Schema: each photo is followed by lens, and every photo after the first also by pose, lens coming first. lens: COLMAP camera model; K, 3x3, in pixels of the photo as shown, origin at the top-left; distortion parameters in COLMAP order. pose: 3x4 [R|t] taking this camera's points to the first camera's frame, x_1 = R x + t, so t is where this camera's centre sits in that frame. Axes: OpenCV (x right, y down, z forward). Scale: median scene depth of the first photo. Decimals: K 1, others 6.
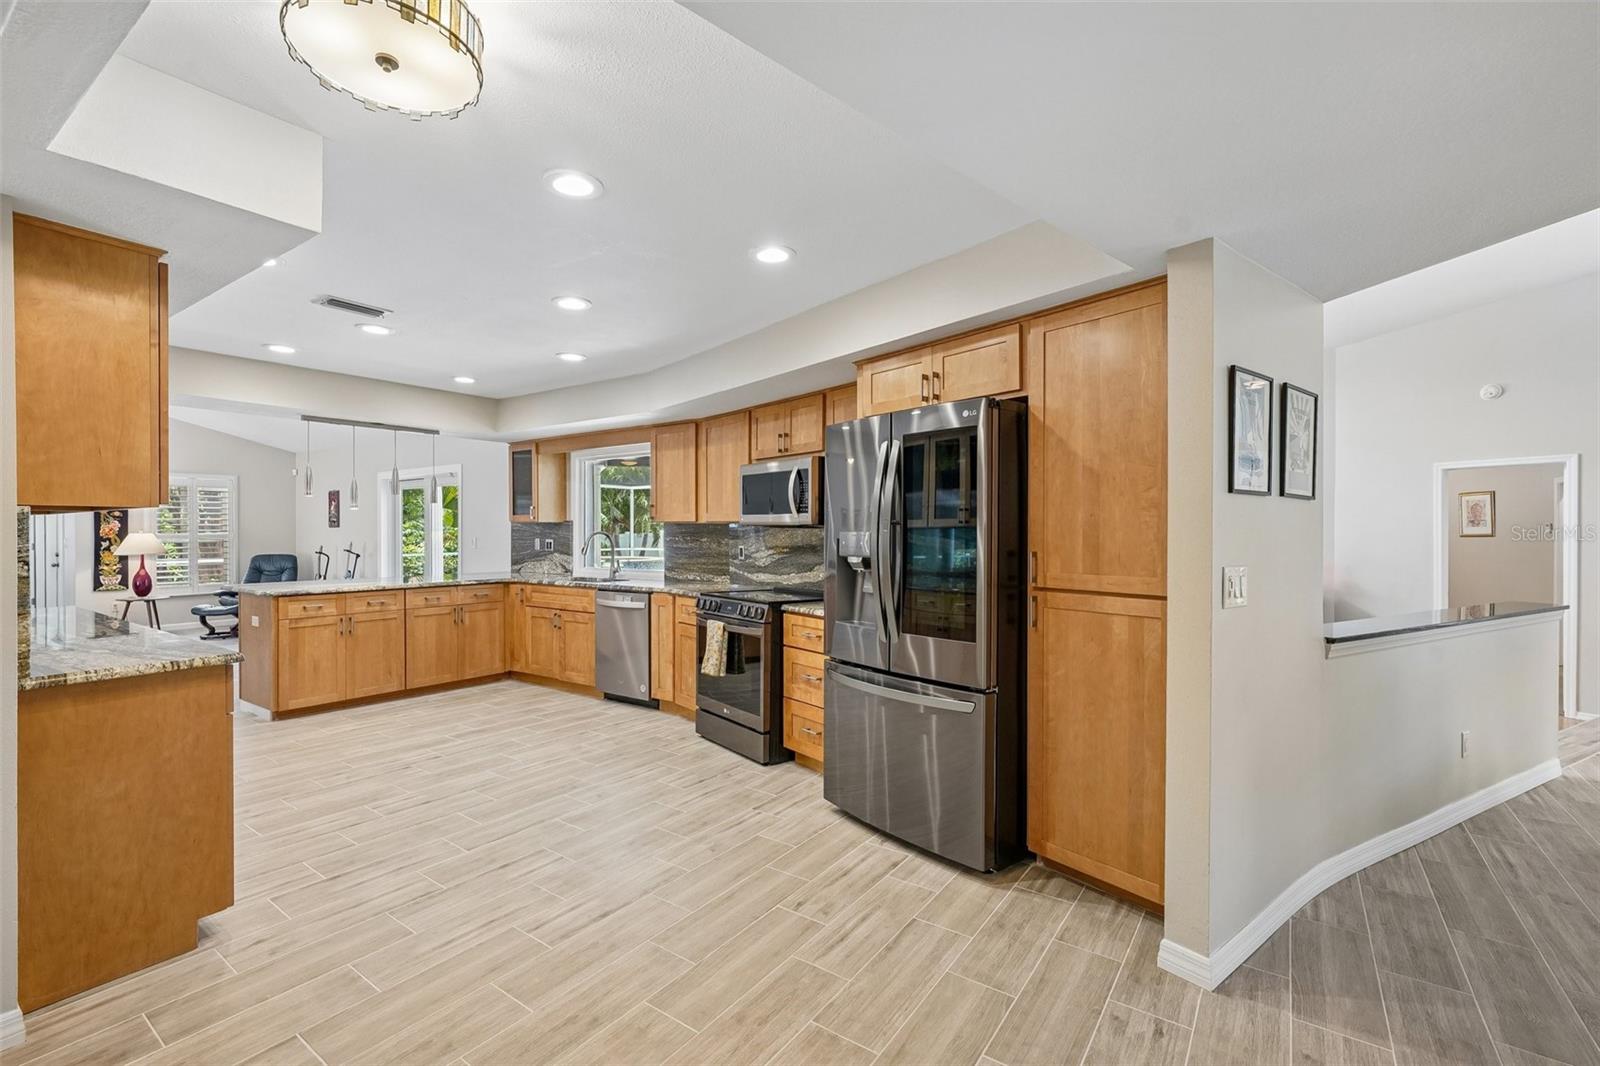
lens RADIAL K [[705.8, 0, 787.5], [0, 705.8, 532.8], [0, 0, 1]] dist [-0.000614, 0.001280]
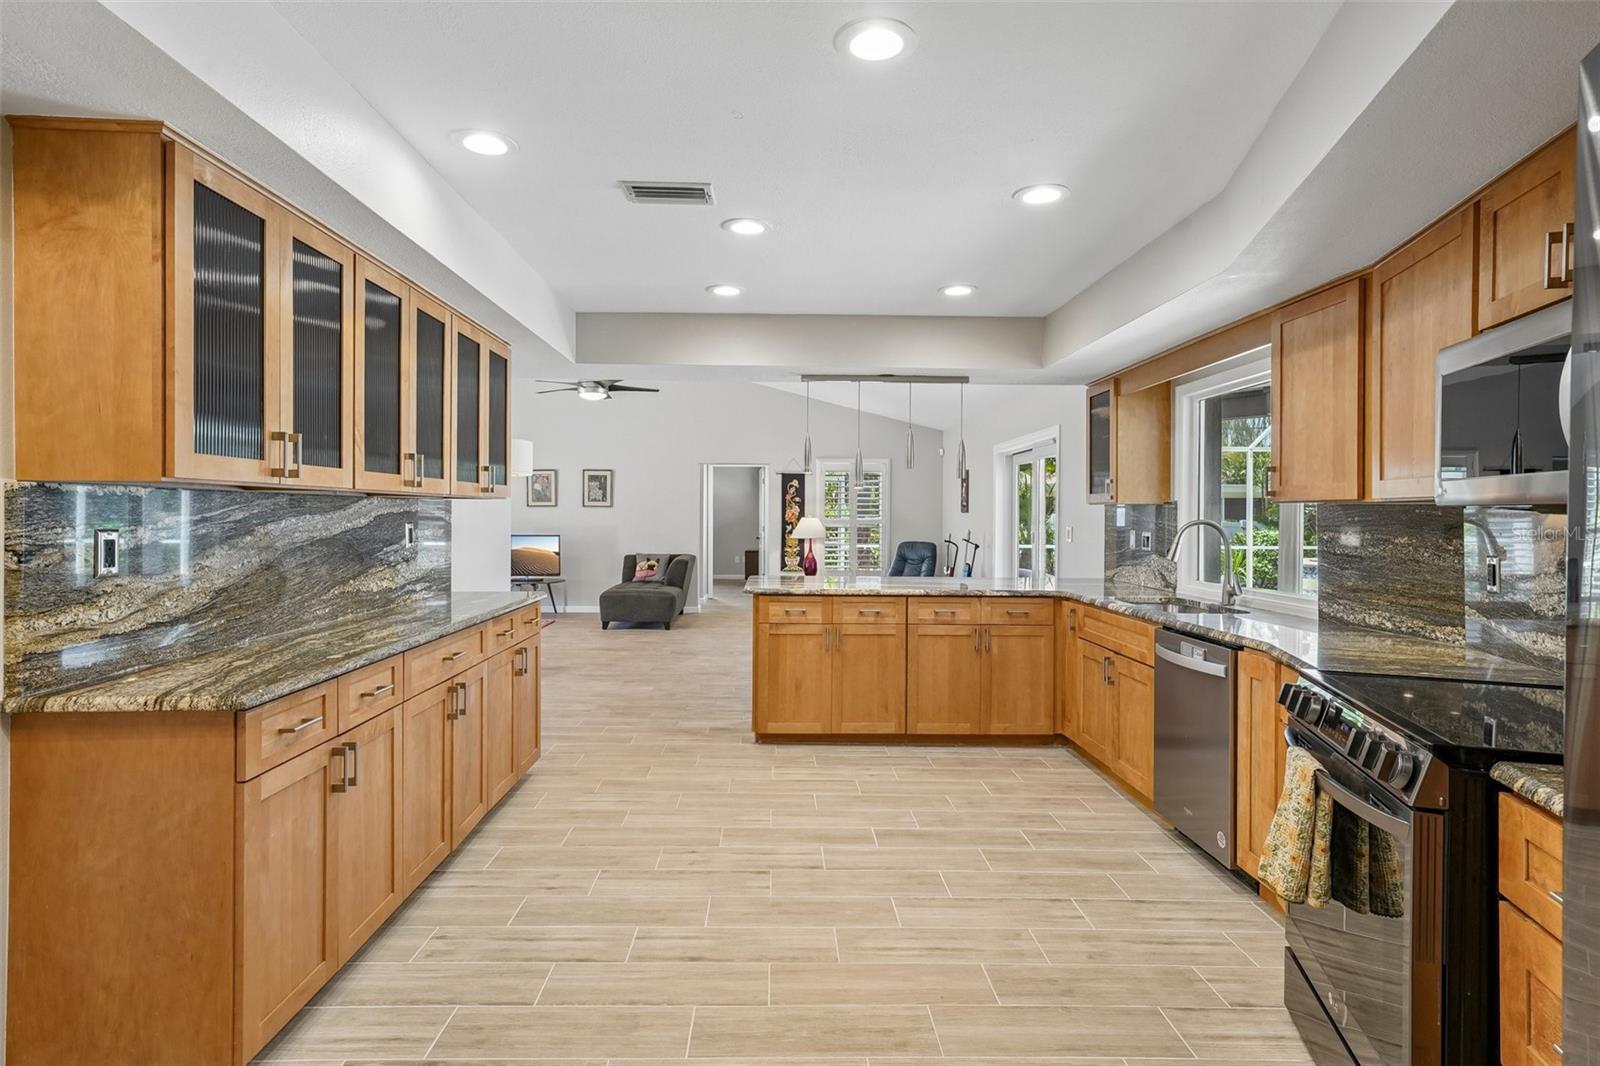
lens RADIAL K [[828.3, 0, 795.2], [0, 828.3, 516.5], [0, 0, 1]] dist [0.007972, 0.001499]
pose [[0.606424, 0.005794, -0.795120, 0.084618], [-0.009200, 0.999958, 0.000270, -0.002730], [0.795088, 0.007151, 0.606452, 0.467848]]
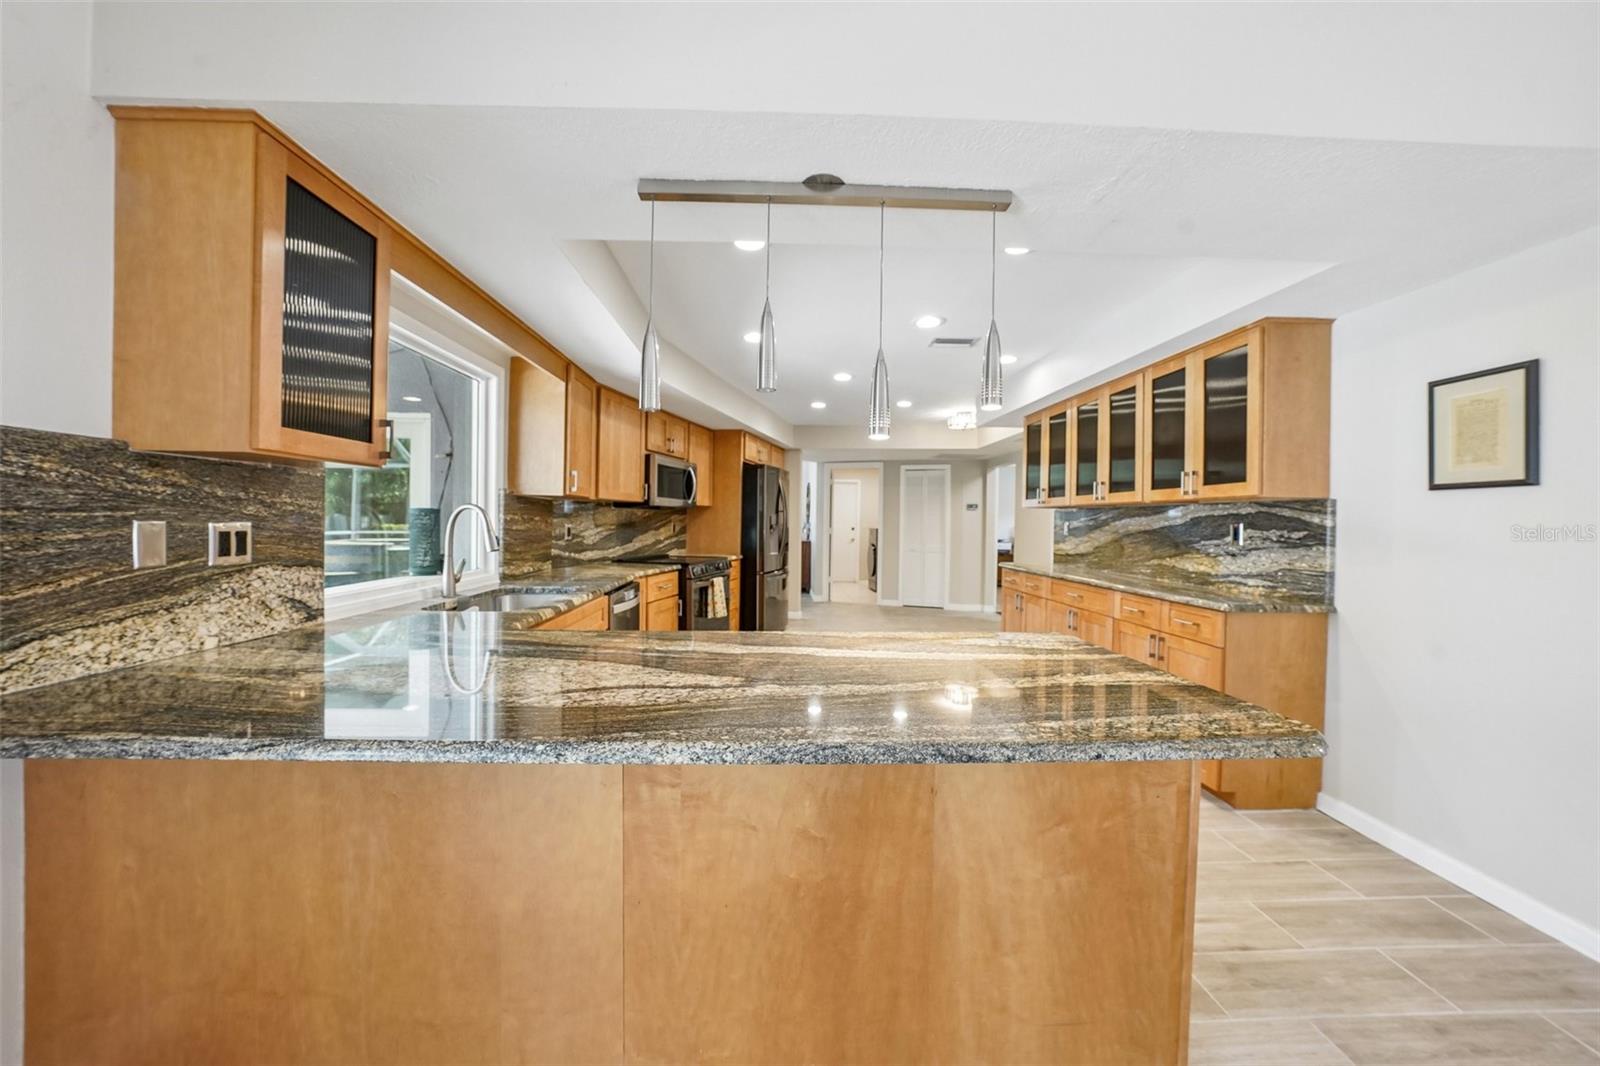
lens RADIAL K [[562.2, 0, 788.3], [0, 562.2, 521.4], [0, 0, 1]] dist [-0.000628, -0.000041]
pose [[-0.610316, -0.011754, 0.792071, -0.970922], [-0.012748, 0.999906, 0.005015, 0.007941], [-0.792056, -0.007037, -0.610408, 1.447096]]
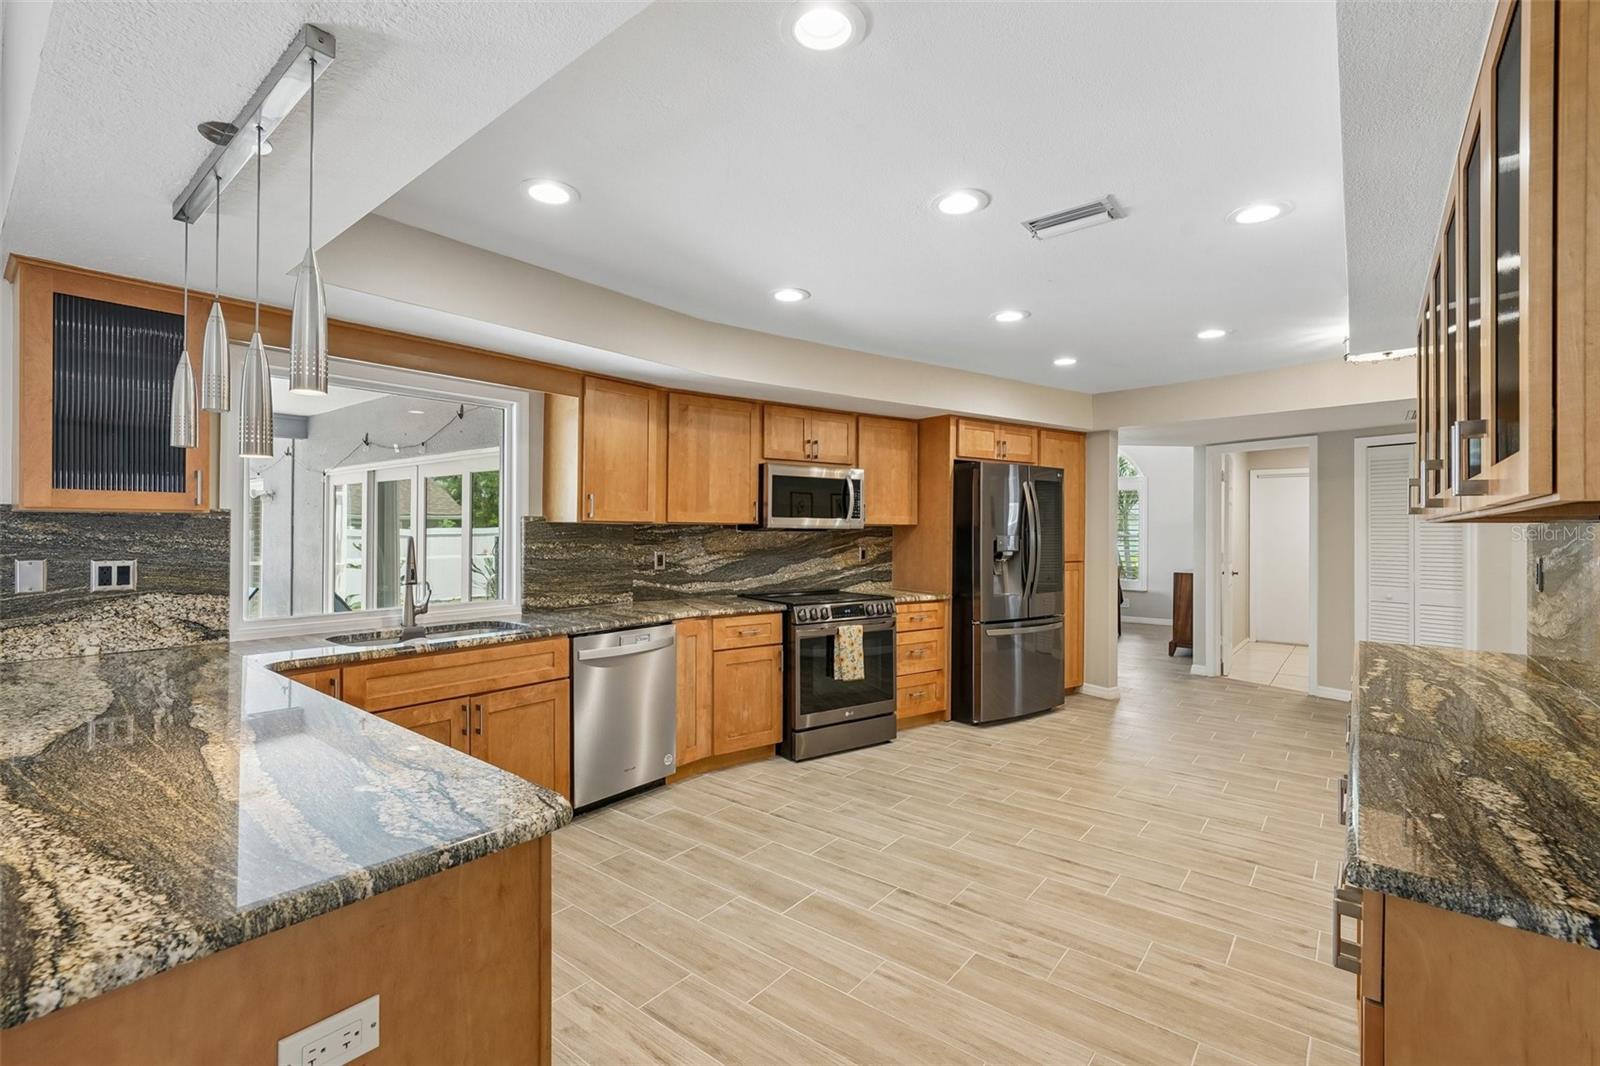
lens RADIAL K [[705.8, 0, 794.3], [0, 705.8, 525.9], [0, 0, 1]] dist [-0.000614, 0.001280]
pose [[0.054552, 0.003090, 0.998506, -1.022028], [-0.003154, 0.999991, -0.002922, -0.011487], [-0.998506, -0.002990, 0.054561, 0.953062]]
